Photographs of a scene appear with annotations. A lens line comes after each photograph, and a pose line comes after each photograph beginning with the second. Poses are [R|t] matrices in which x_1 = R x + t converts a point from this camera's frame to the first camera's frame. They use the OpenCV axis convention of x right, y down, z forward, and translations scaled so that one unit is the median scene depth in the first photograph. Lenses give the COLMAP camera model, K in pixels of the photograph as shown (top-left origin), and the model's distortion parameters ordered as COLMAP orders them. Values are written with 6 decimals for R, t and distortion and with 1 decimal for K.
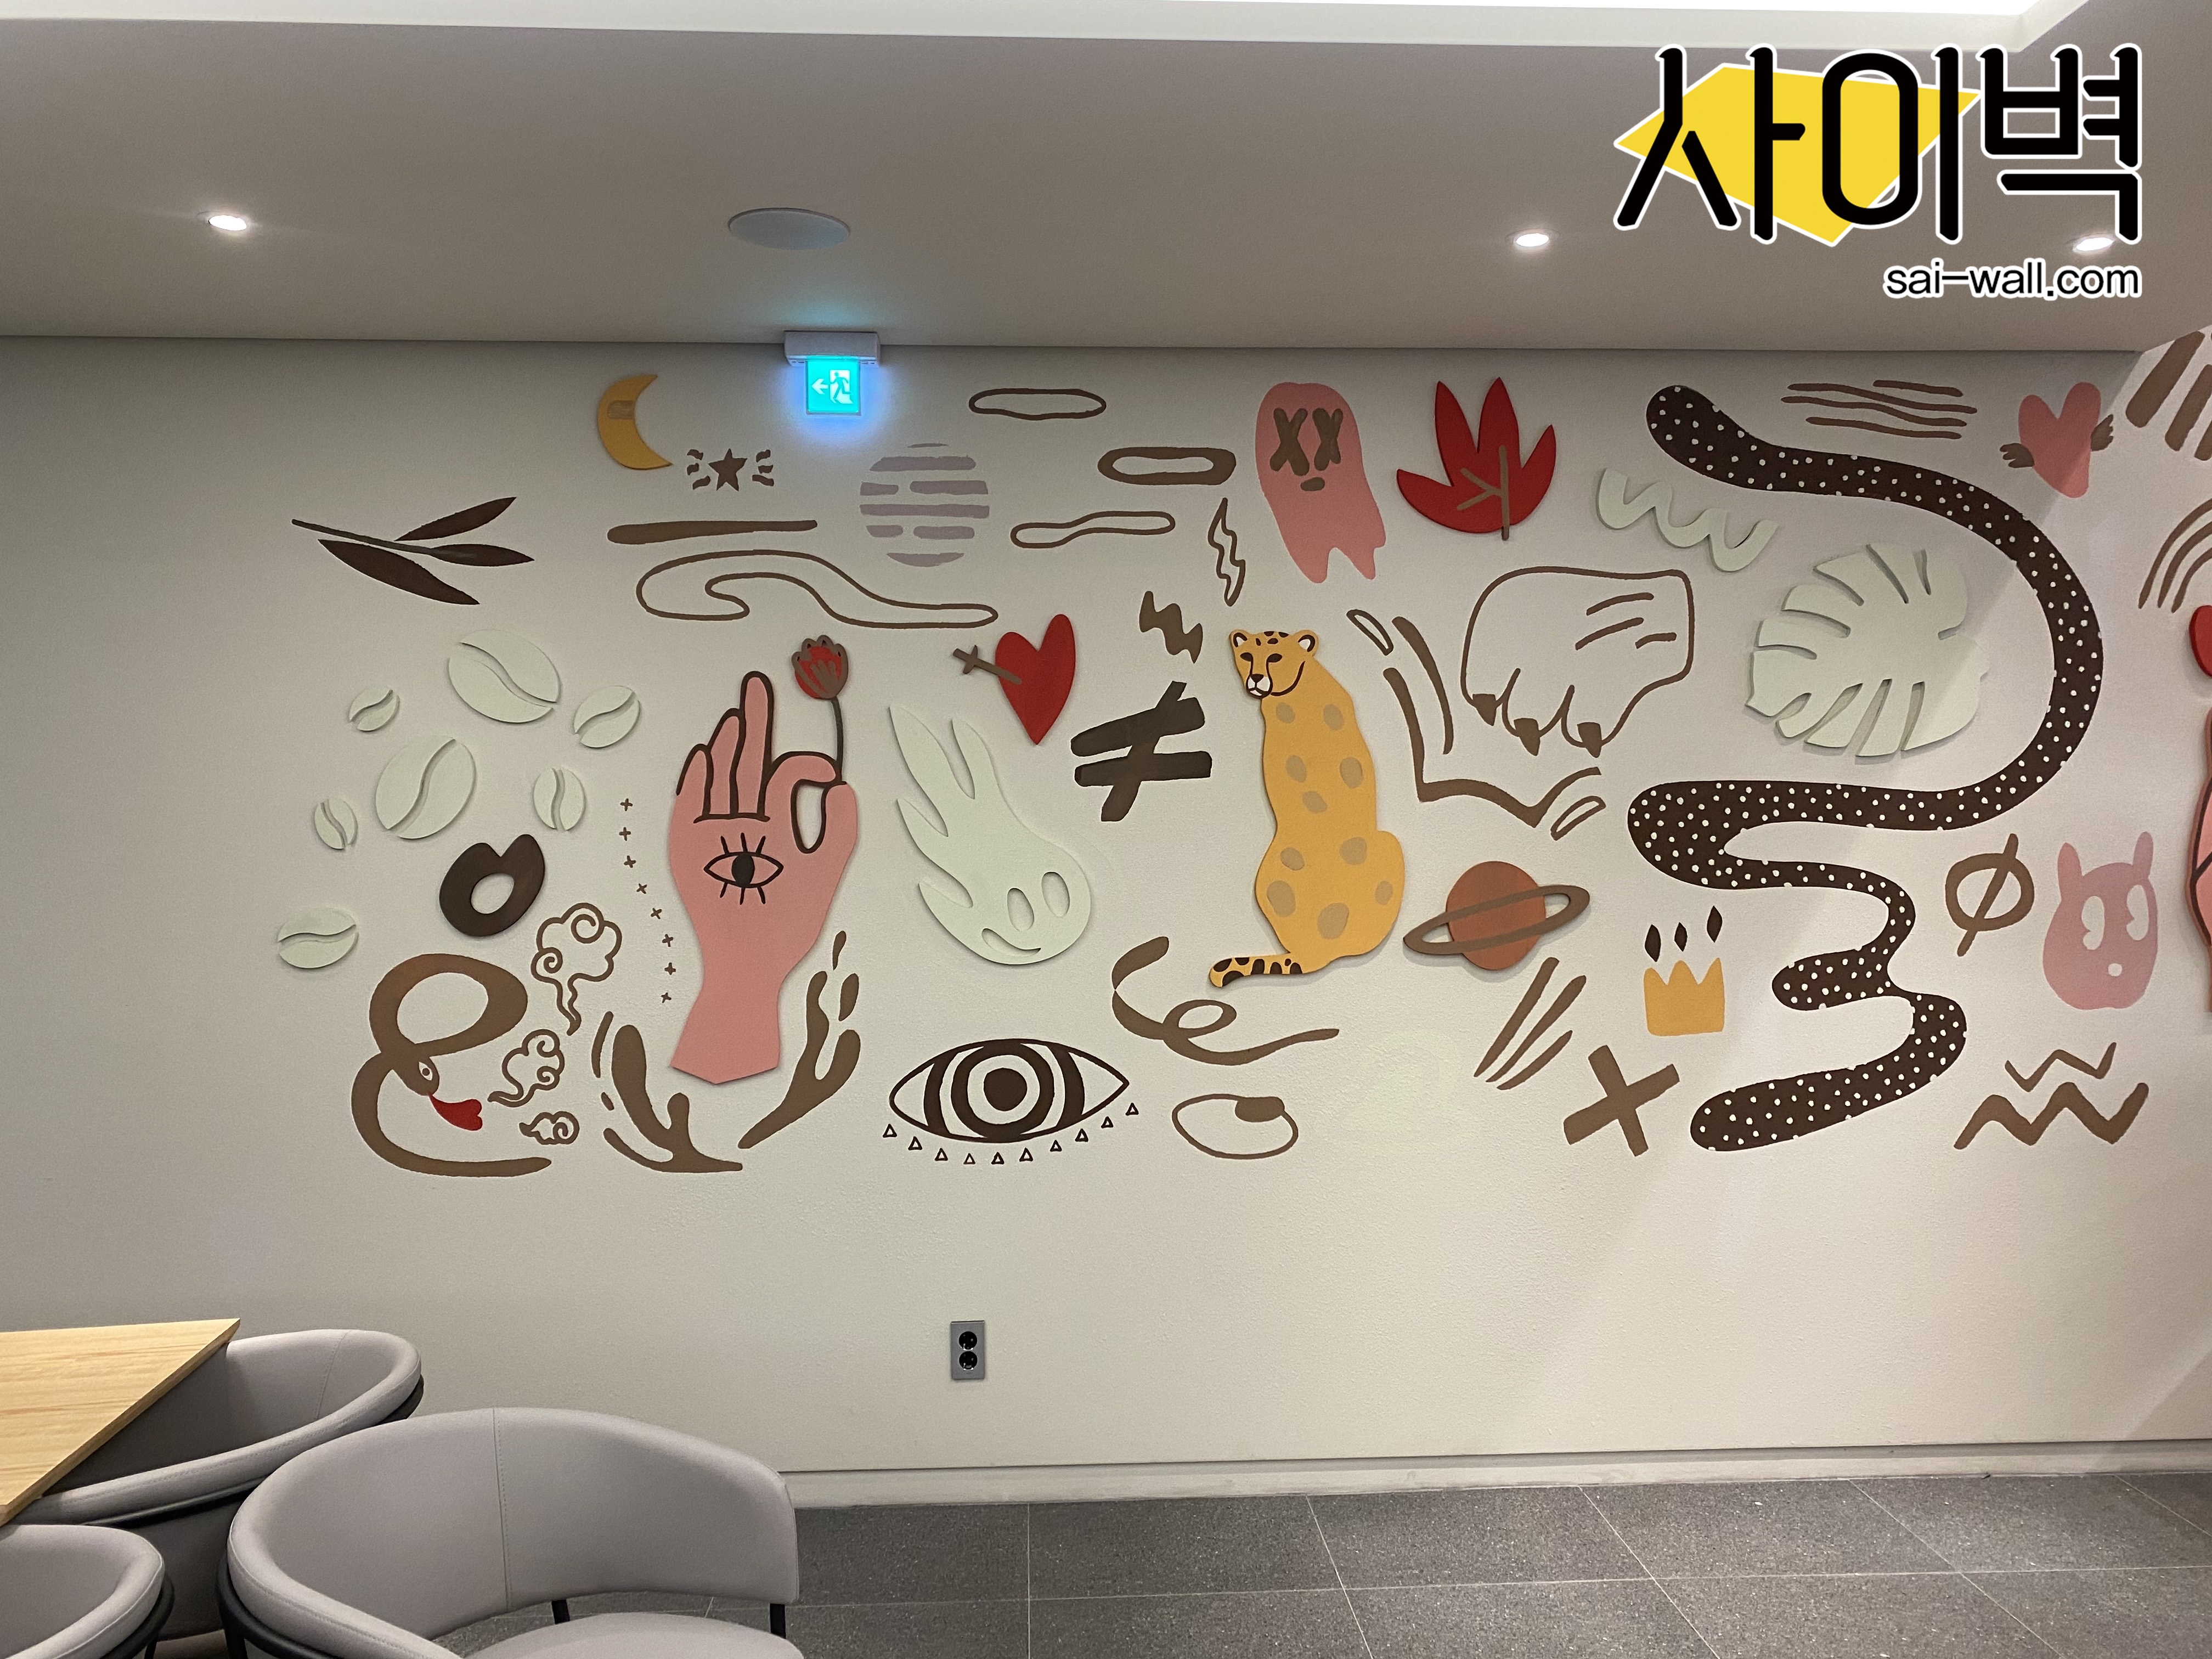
lens RADIAL K [[1718.3, 0, 1118.9], [0, 1718.3, 814.9], [0, 0, 1]] dist [0.088798, -0.172789]
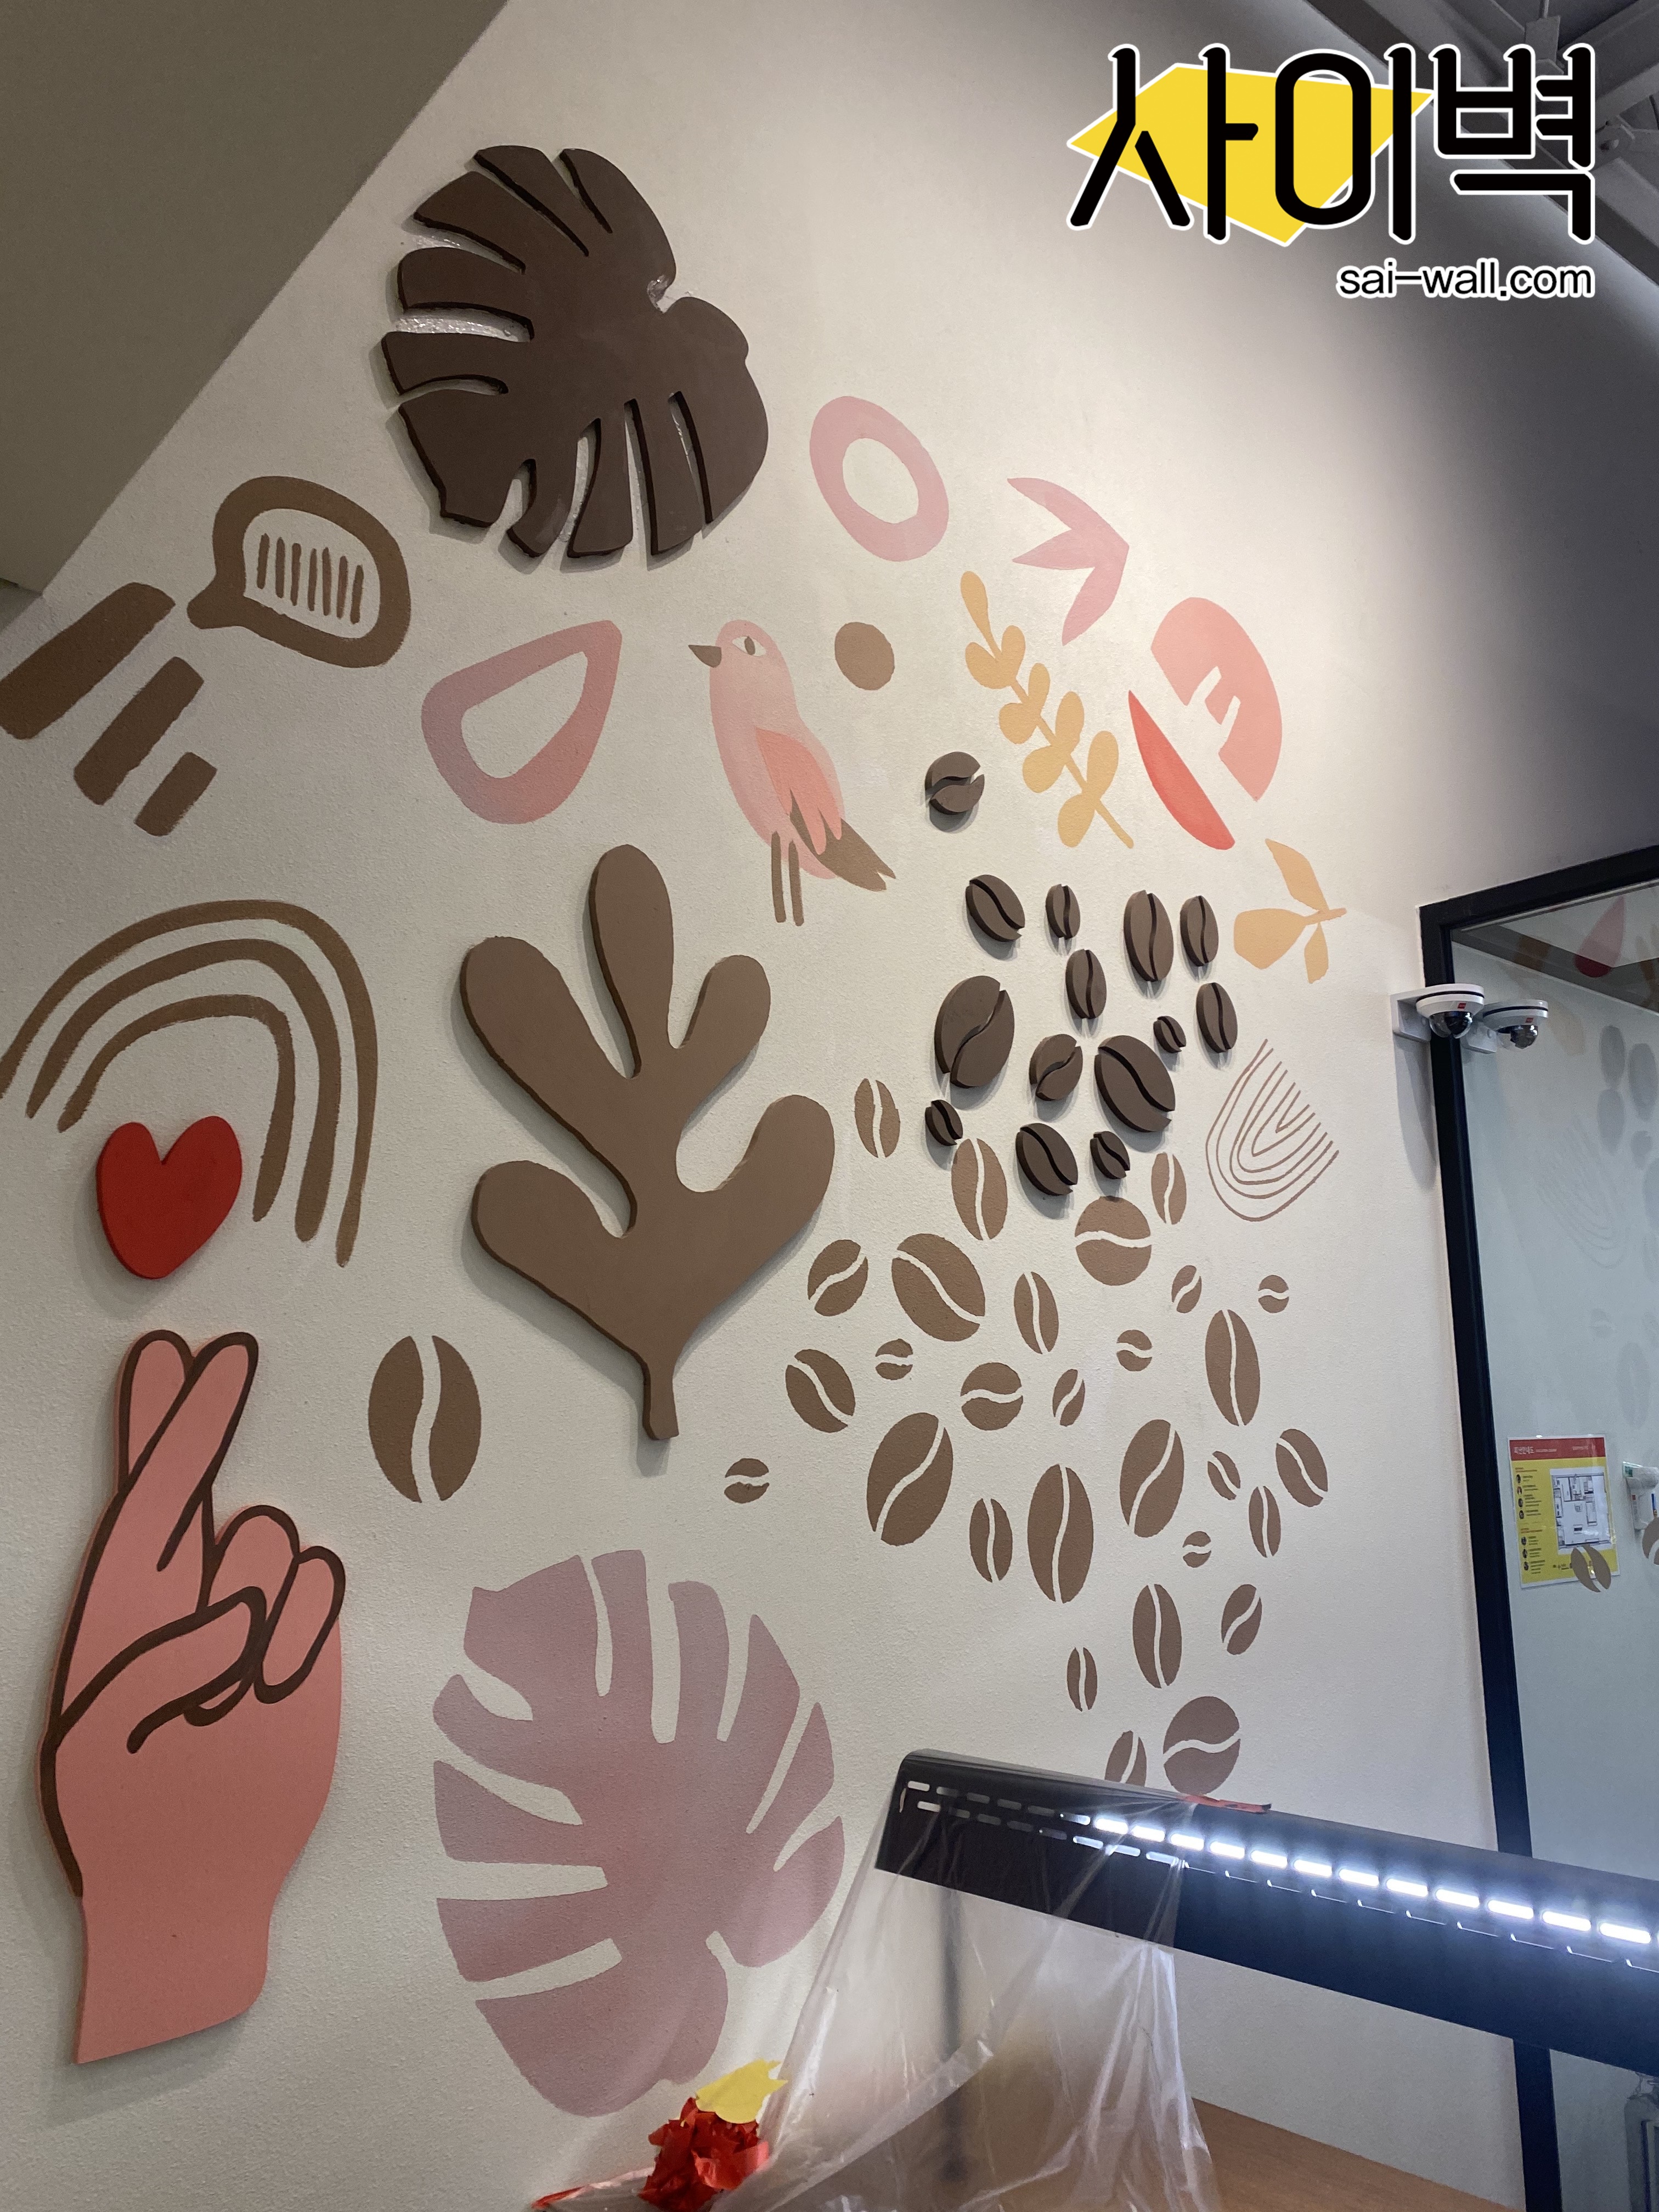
lens RADIAL K [[1718.3, 0, 886.9], [0, 1718.3, 1080.0], [0, 0, 1]] dist [0.088798, -0.172789]
pose [[0.777849, 0.128582, 0.615156, 0.499369], [0.013387, 0.975233, -0.220774, -0.025403], [-0.628308, 0.179965, 0.756863, 0.519316]]
